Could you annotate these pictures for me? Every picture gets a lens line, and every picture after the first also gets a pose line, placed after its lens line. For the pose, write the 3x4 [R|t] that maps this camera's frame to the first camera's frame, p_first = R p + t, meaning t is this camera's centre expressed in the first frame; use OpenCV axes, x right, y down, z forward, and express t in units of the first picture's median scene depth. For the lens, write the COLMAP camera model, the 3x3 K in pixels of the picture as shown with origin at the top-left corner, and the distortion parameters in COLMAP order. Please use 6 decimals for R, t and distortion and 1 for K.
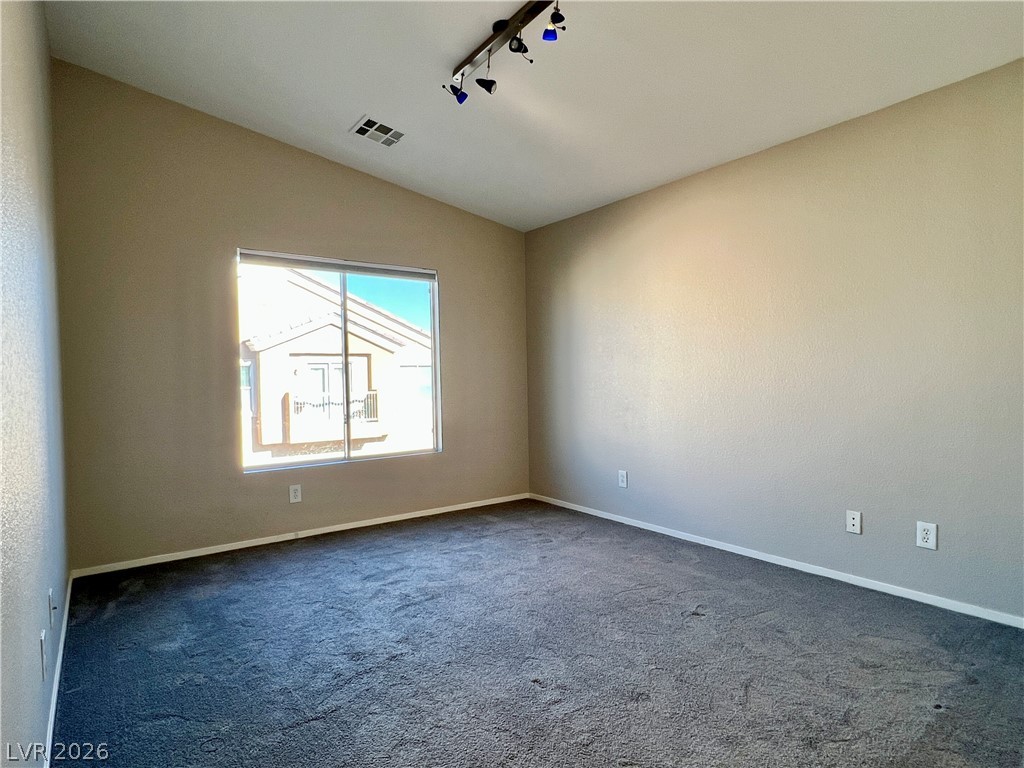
lens RADIAL K [[578.9, 0, 512.0], [0, 578.9, 384.0], [0, 0, 1]] dist [0.003018, 0.001133]
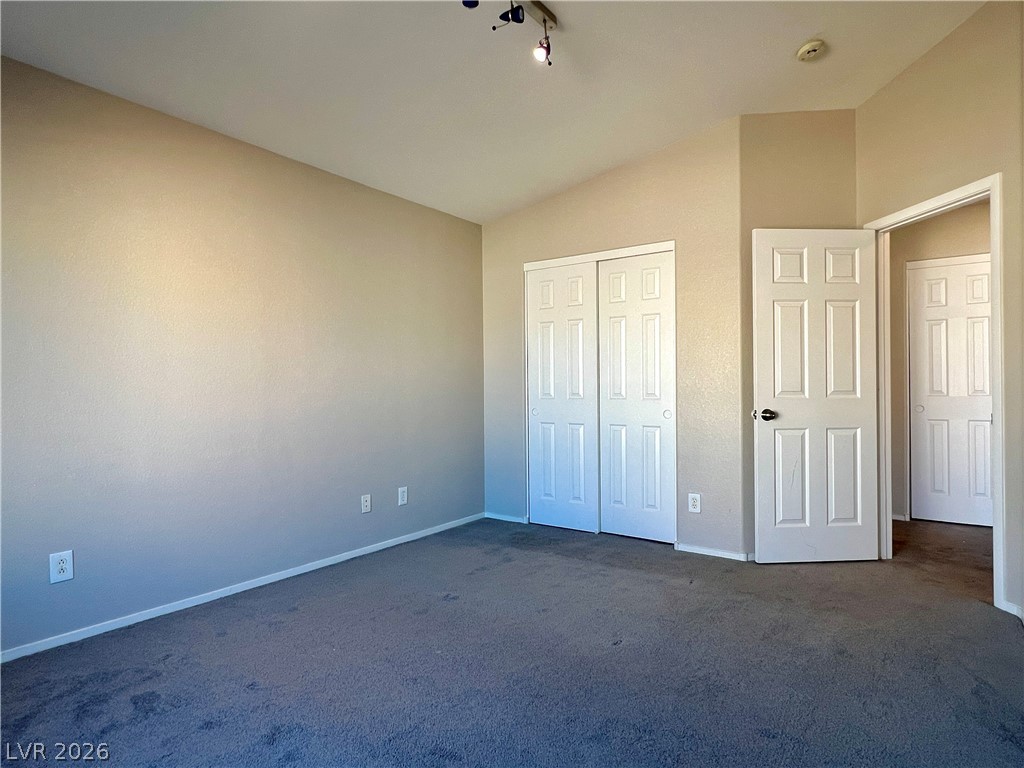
lens RADIAL K [[578.9, 0, 512.0], [0, 578.9, 384.0], [0, 0, 1]] dist [0.003018, 0.001133]
pose [[-0.315943, 0.023512, 0.948487, -0.705900], [0.021464, 0.999614, -0.017630, 0.007167], [-0.948535, 0.014789, -0.316326, 1.092147]]
